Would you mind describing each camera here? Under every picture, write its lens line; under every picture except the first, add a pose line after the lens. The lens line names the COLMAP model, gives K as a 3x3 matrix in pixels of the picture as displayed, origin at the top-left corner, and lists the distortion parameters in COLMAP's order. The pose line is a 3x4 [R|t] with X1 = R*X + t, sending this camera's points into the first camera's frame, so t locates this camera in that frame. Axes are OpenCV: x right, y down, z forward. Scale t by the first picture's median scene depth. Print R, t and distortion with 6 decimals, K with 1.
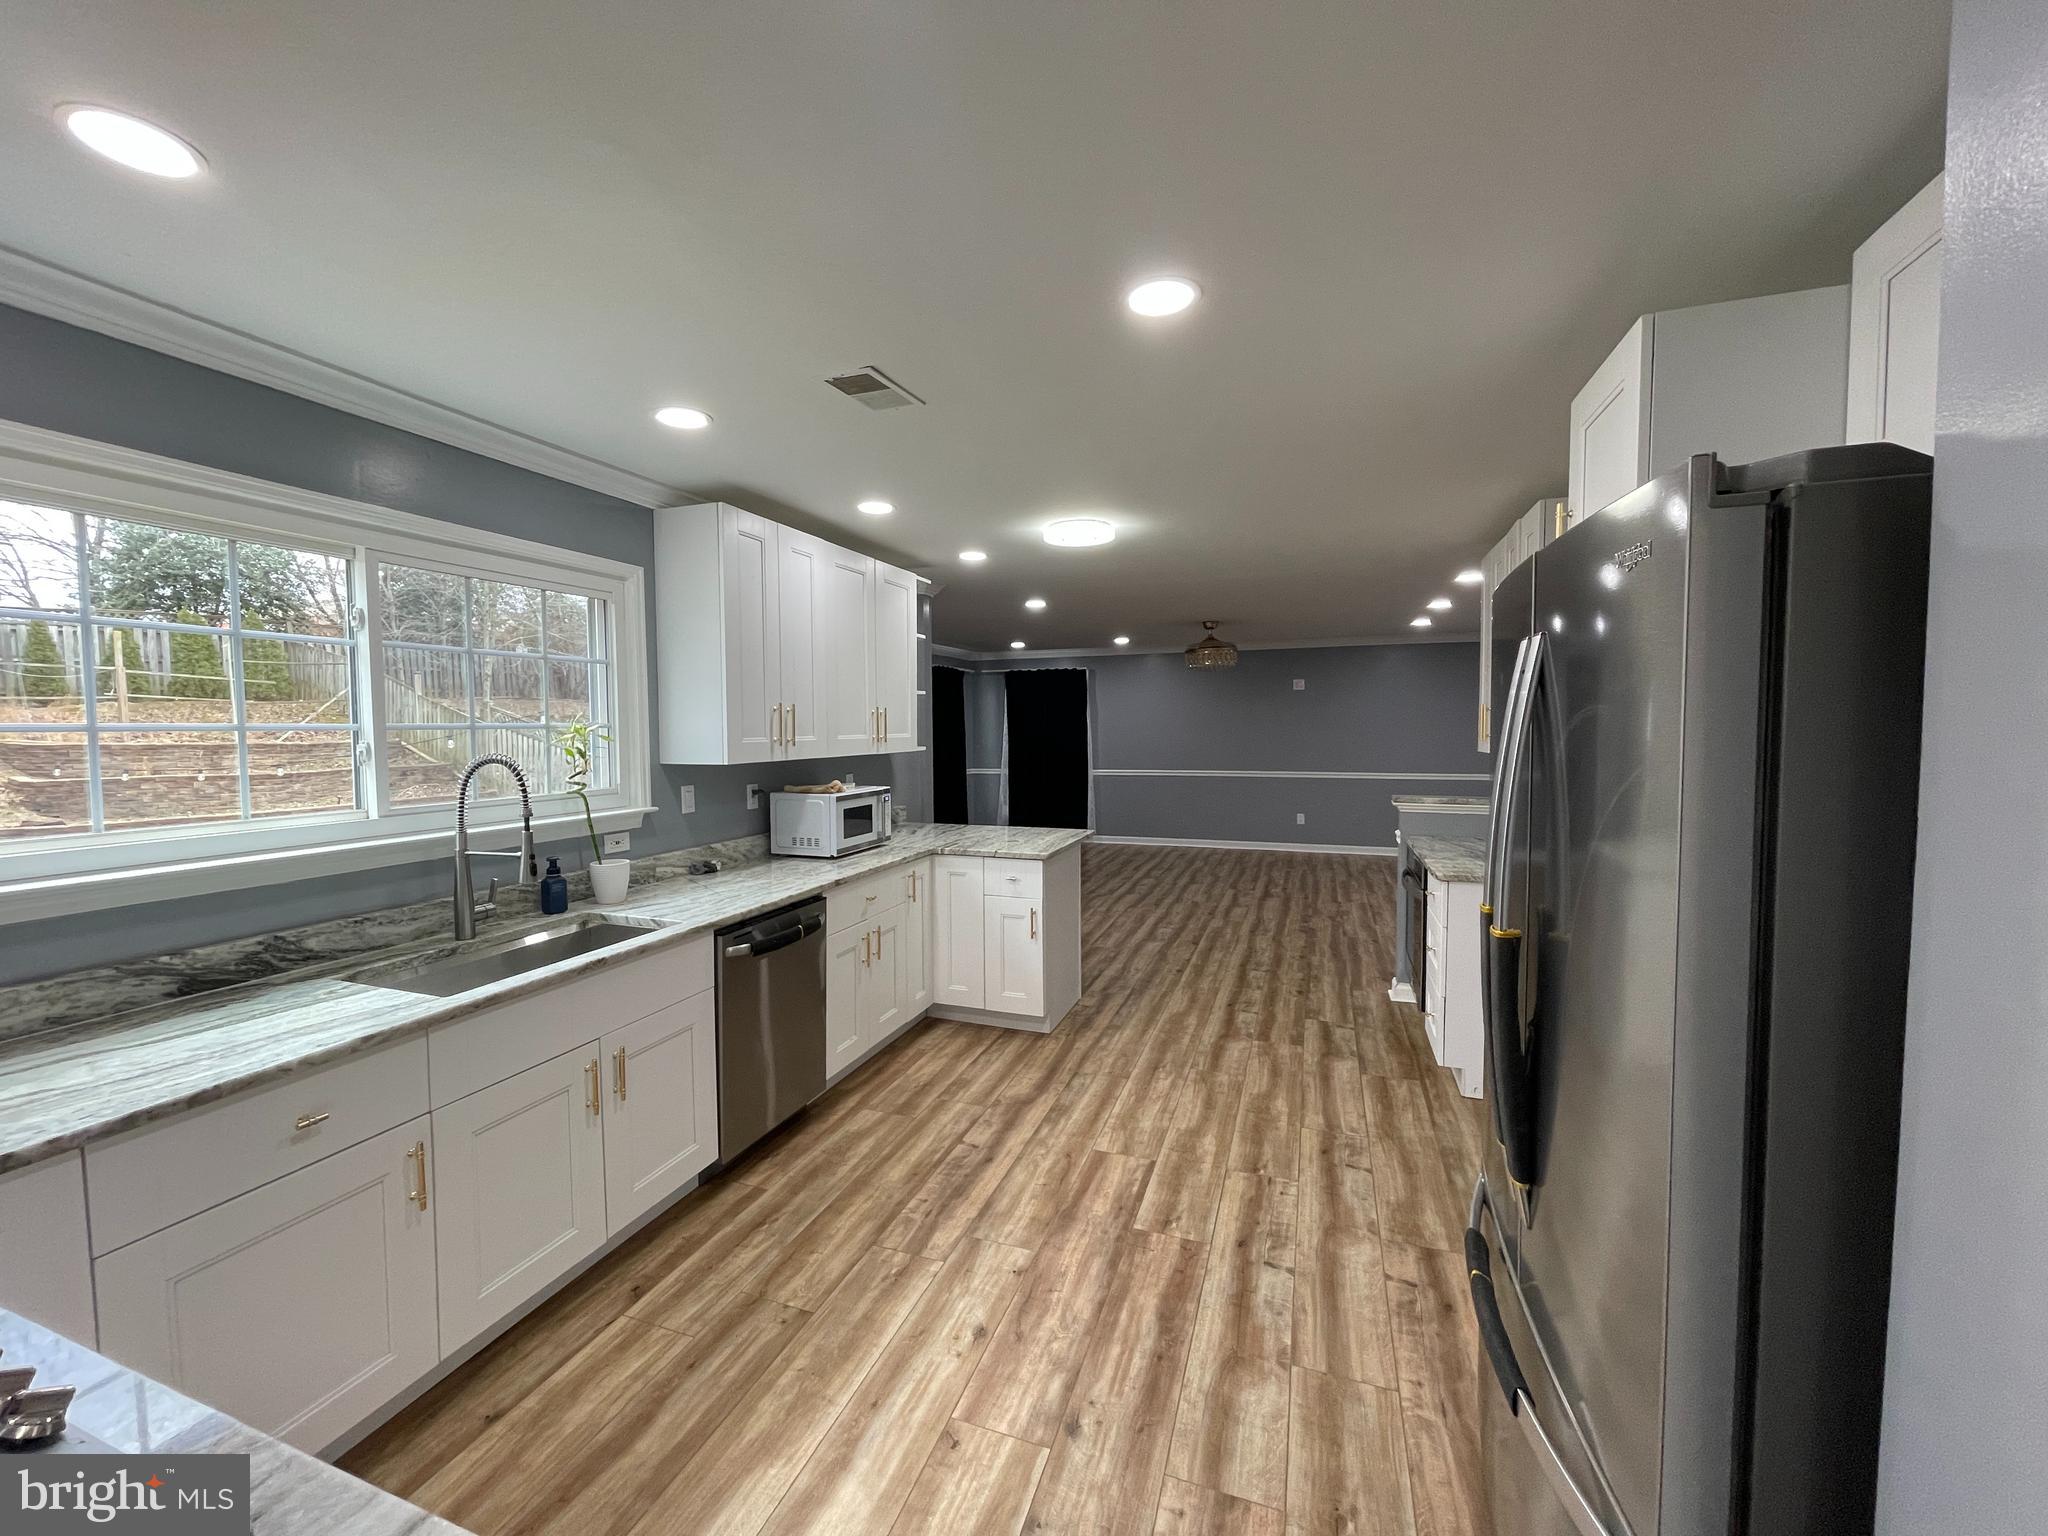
lens RADIAL K [[825.4, 0, 1007.5], [0, 825.4, 770.3], [0, 0, 1]] dist [-0.000282, 0.000482]
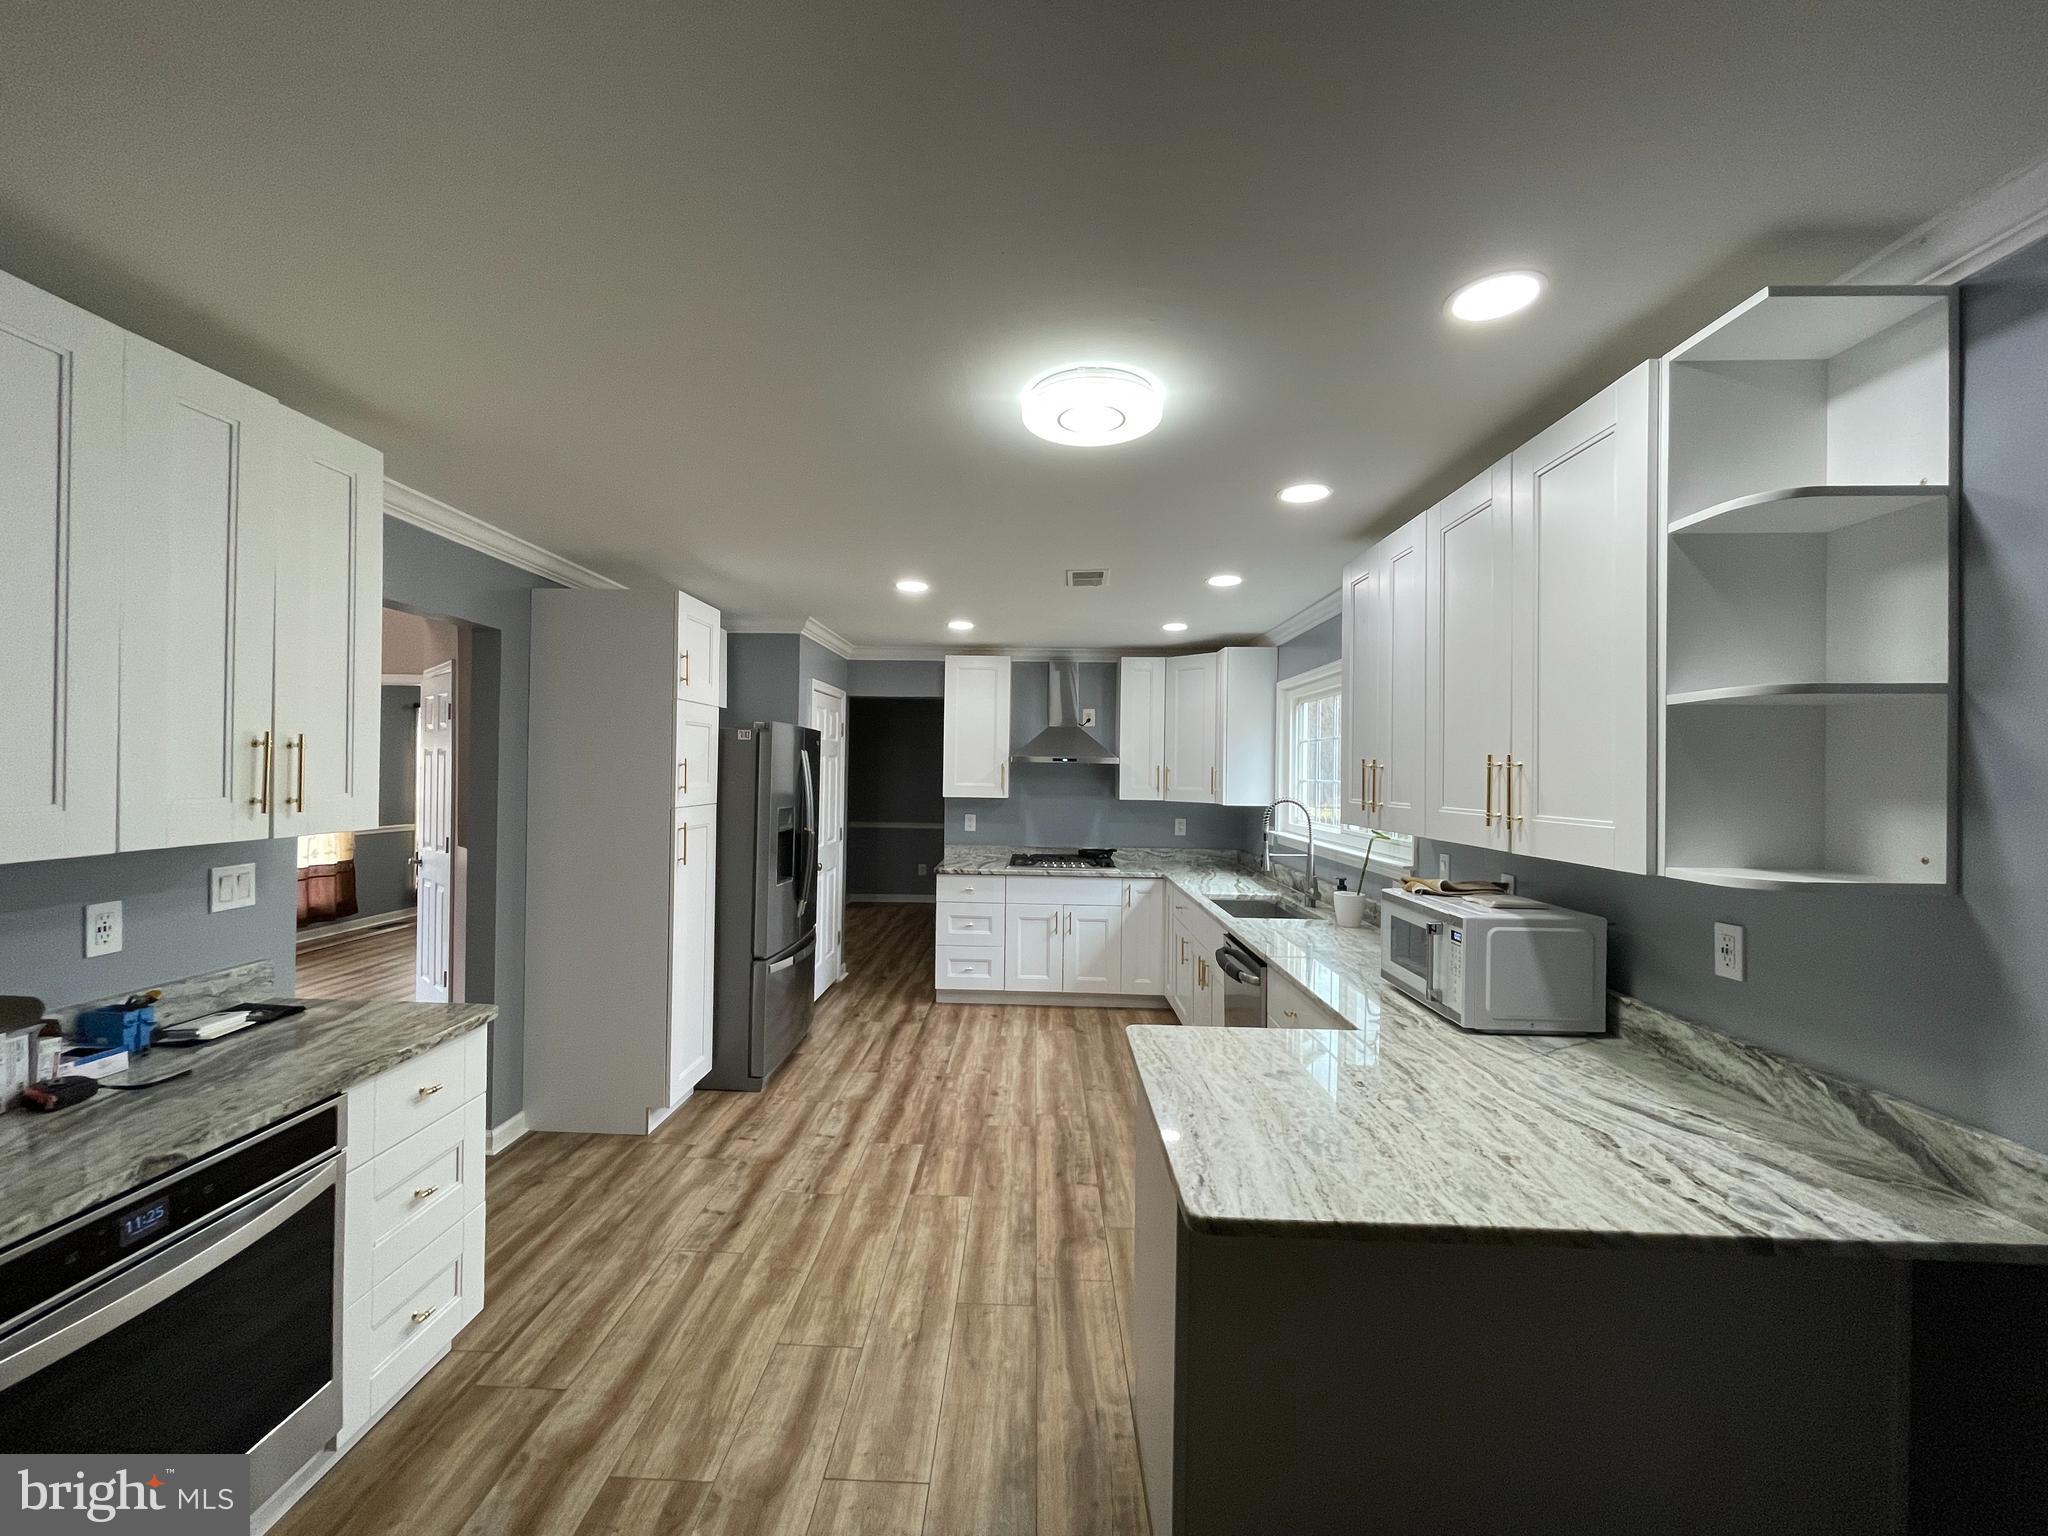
lens RADIAL K [[825.4, 0, 1007.5], [0, 825.4, 770.3], [0, 0, 1]] dist [-0.000282, 0.000482]
pose [[-0.948387, -0.009510, -0.316971, 0.378451], [-0.027730, 0.998208, 0.053020, -0.117762], [0.315899, 0.059073, -0.946952, 1.894160]]
